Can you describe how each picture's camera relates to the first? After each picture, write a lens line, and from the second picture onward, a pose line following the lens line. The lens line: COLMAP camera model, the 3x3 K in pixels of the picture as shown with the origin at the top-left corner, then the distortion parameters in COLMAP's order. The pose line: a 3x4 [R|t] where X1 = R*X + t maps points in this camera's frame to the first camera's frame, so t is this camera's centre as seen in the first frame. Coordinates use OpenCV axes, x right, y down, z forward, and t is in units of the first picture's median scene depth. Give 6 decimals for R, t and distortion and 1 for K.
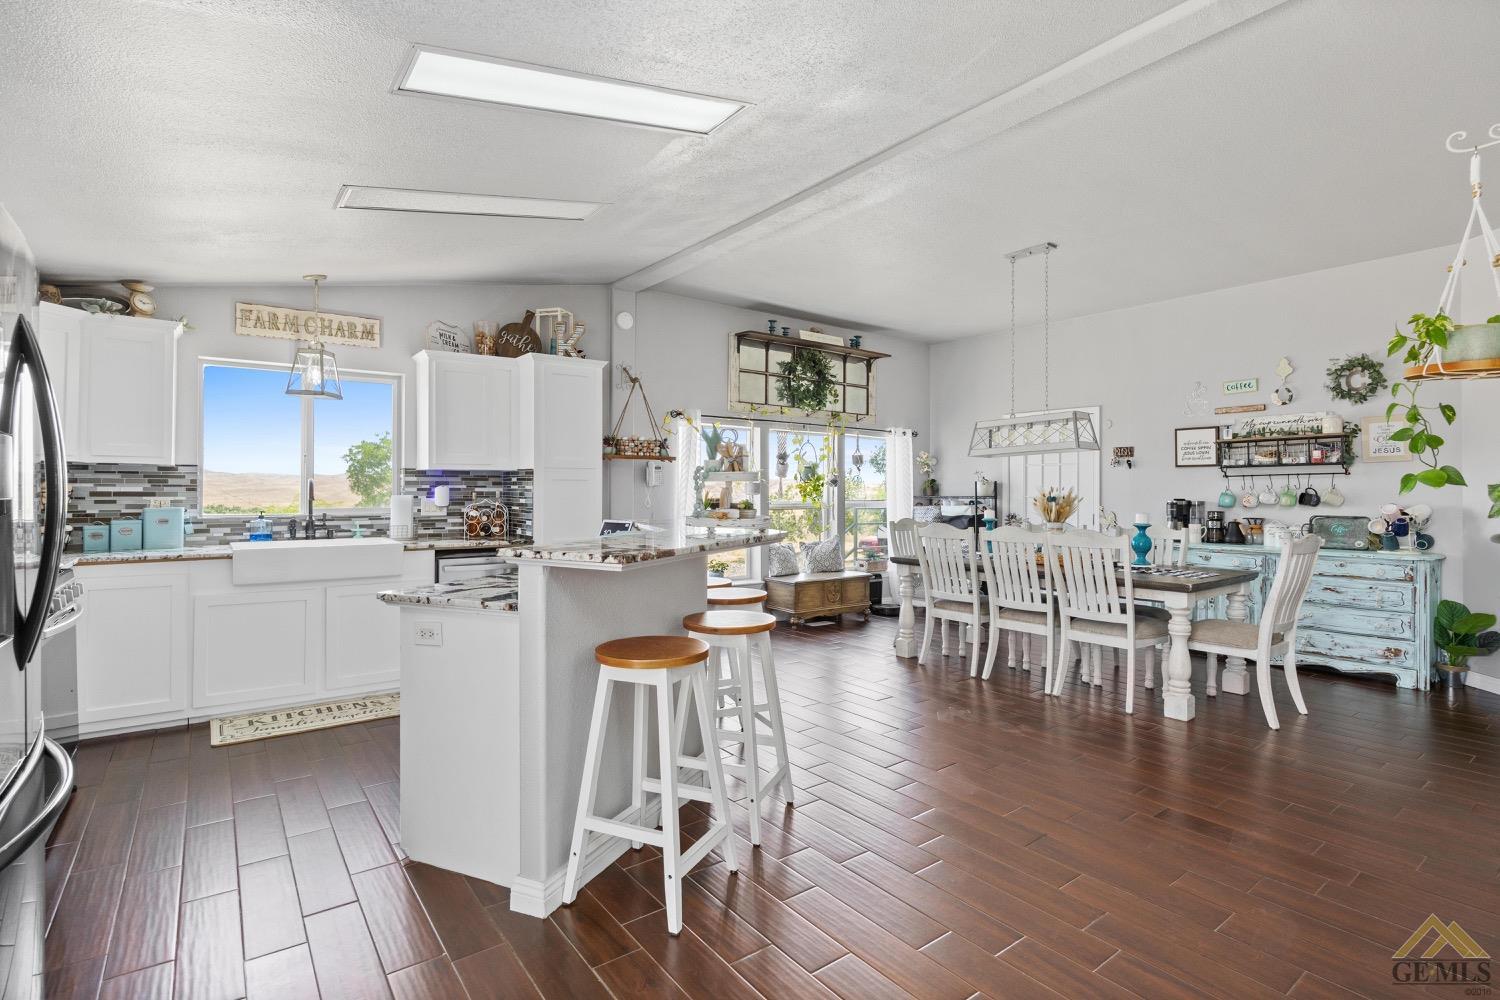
lens RADIAL K [[727.2, 0, 748.7], [0, 727.2, 486.9], [0, 0, 1]] dist [-0.012212, 0.002660]
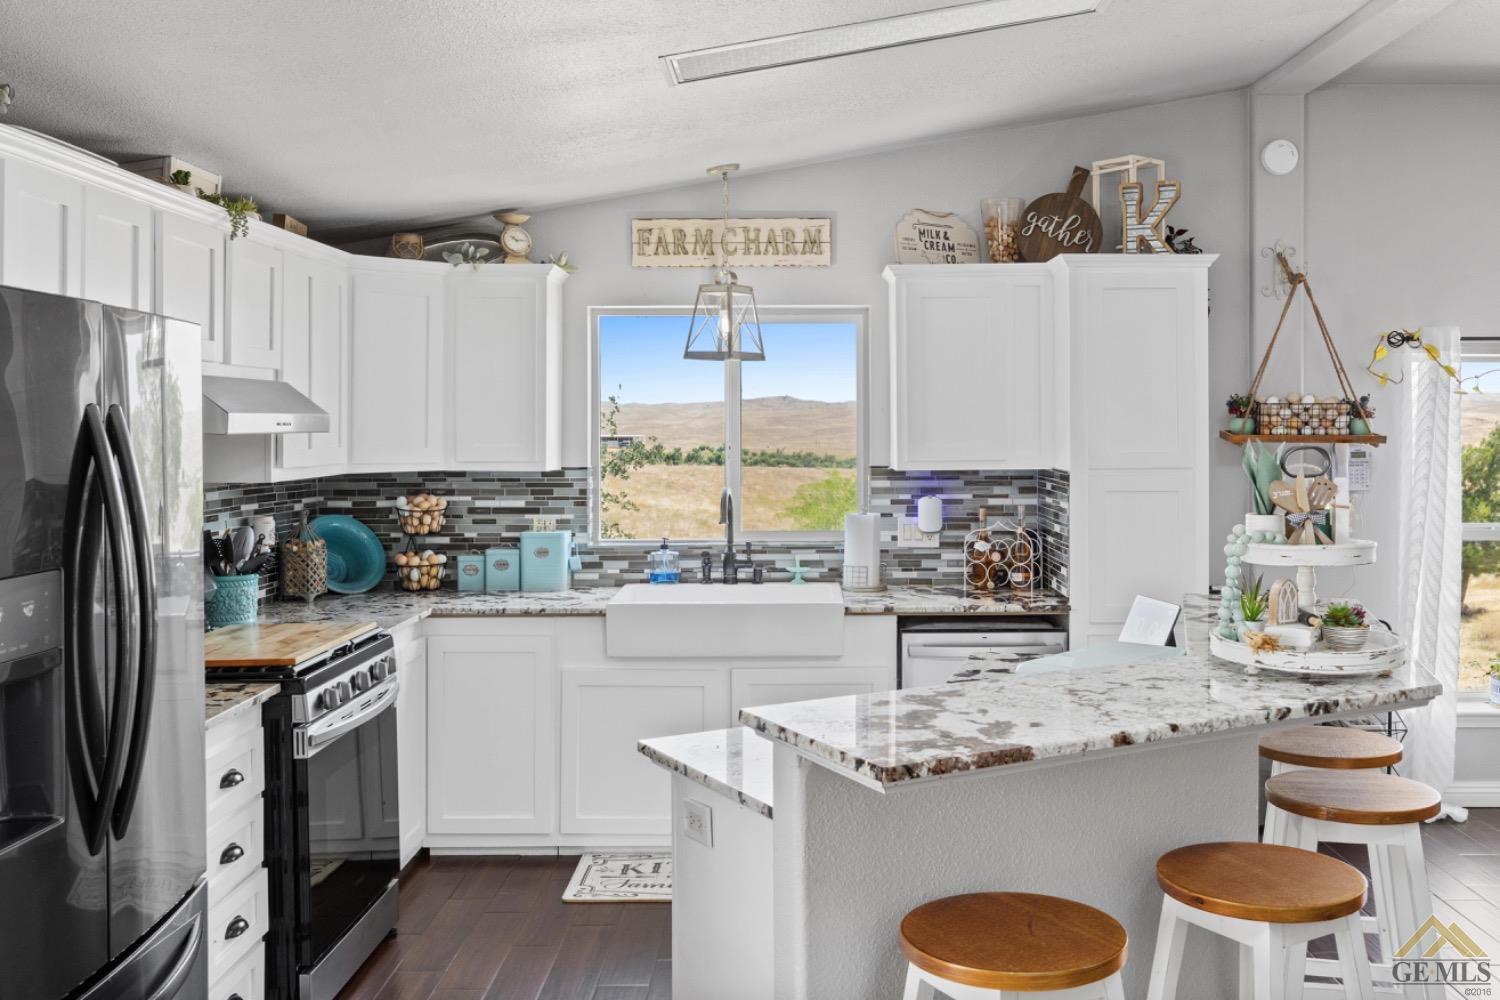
lens RADIAL K [[1381.6, 0, 810.7], [0, 1381.6, 432.0], [0, 0, 1]] dist [-0.002570, 0.000000]
pose [[0.810699, -0.003733, -0.585452, 0.138484], [0.007264, 0.999967, 0.003683, -0.056410], [0.585419, -0.007238, 0.810699, 0.063123]]
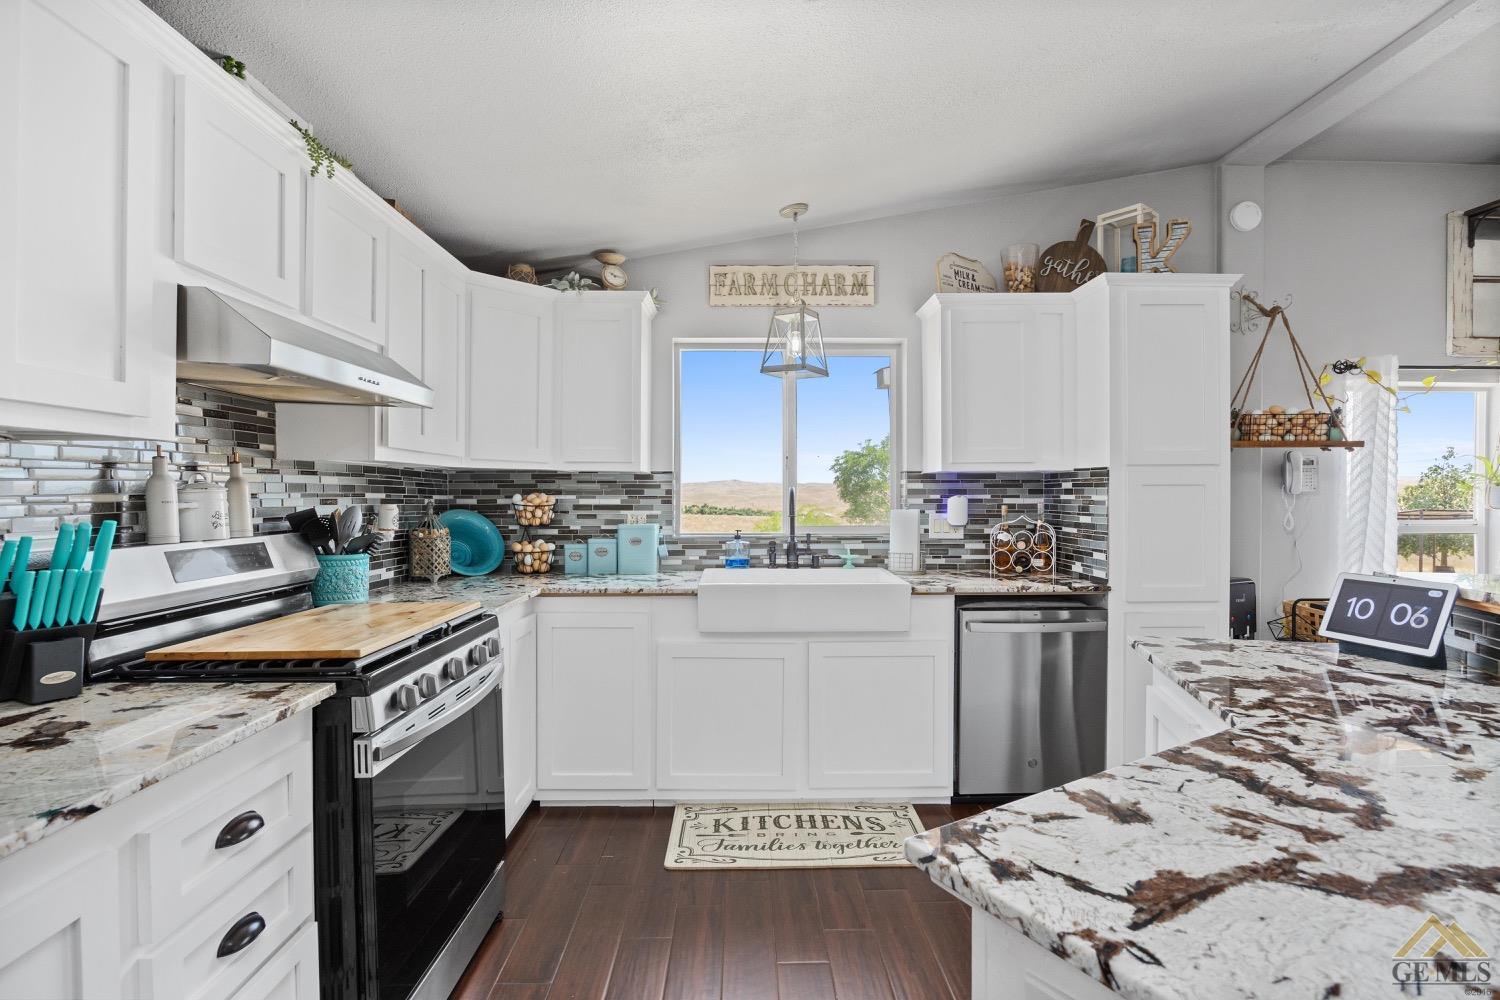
lens RADIAL K [[727.2, 0, 753.4], [0, 727.2, 500.3], [0, 0, 1]] dist [-0.012212, 0.002660]
pose [[0.812565, 0.000243, -0.582871, -0.178481], [0.005460, 0.999953, 0.008028, -0.003578], [0.582845, -0.009706, 0.812525, 0.327787]]
